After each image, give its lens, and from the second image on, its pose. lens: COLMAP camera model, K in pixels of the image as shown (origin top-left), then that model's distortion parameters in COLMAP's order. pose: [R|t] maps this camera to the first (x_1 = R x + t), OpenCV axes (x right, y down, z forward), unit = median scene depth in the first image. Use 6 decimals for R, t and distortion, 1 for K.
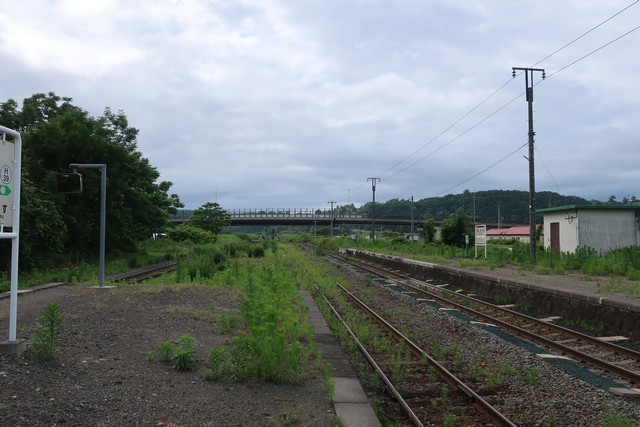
lens RADIAL K [[502.9, 0, 320.0], [0, 502.9, 213.5], [0, 0, 1]] dist [-0.006060, 0.005065]
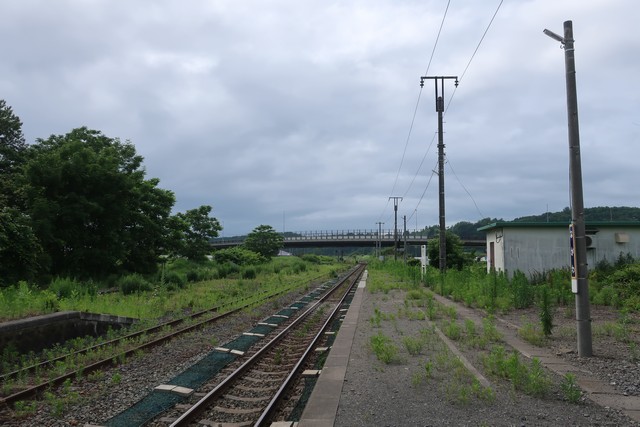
lens RADIAL K [[502.9, 0, 320.0], [0, 502.9, 213.5], [0, 0, 1]] dist [-0.006060, 0.005065]
pose [[0.983473, -0.018373, -0.180118, 0.135065], [0.010671, 0.998991, -0.043634, 0.001175], [0.180737, 0.040991, 0.982677, 0.020236]]
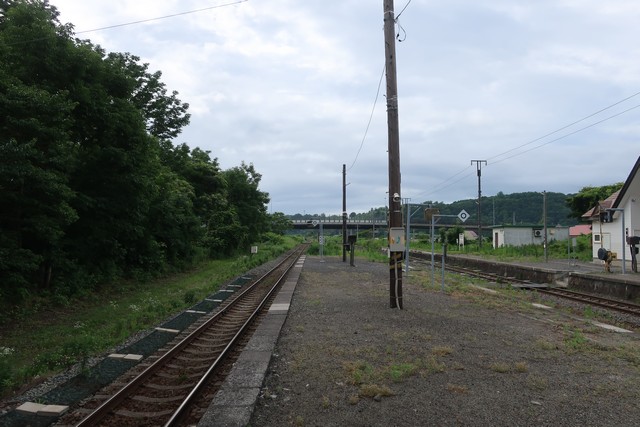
lens RADIAL K [[502.9, 0, 320.0], [0, 502.9, 213.5], [0, 0, 1]] dist [-0.006060, 0.005065]
pose [[0.997824, -0.003337, -0.065849, -0.043439], [0.003112, 0.999989, -0.003523, -0.022313], [0.065860, 0.003310, 0.997823, -0.436281]]
